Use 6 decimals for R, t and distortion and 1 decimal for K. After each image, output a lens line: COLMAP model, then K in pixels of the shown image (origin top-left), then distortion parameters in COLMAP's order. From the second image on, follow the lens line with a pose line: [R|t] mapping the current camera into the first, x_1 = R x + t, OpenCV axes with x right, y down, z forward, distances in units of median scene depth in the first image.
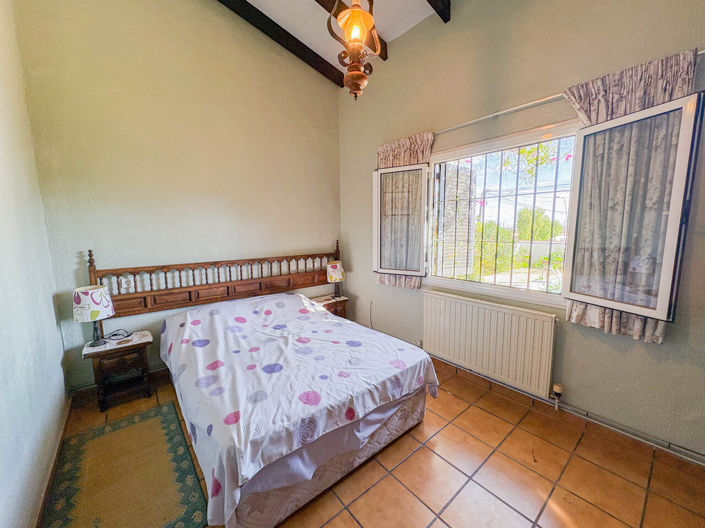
lens RADIAL K [[281.2, 0, 353.3], [0, 281.2, 263.4], [0, 0, 1]] dist [-0.000309, -0.000441]
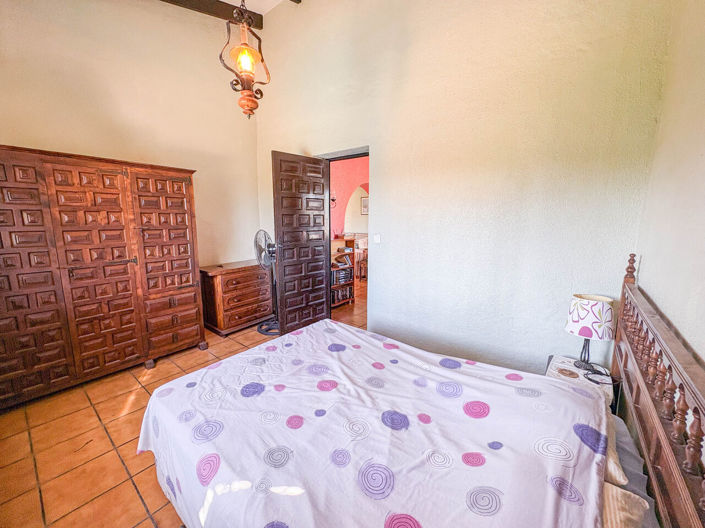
lens RADIAL K [[281.2, 0, 352.2], [0, 281.2, 260.5], [0, 0, 1]] dist [-0.000309, -0.000441]
pose [[-0.978784, 0.032022, -0.202377, -0.108980], [-0.025506, 0.960988, 0.275413, -0.221940], [0.203301, 0.274731, -0.939783, 1.630850]]
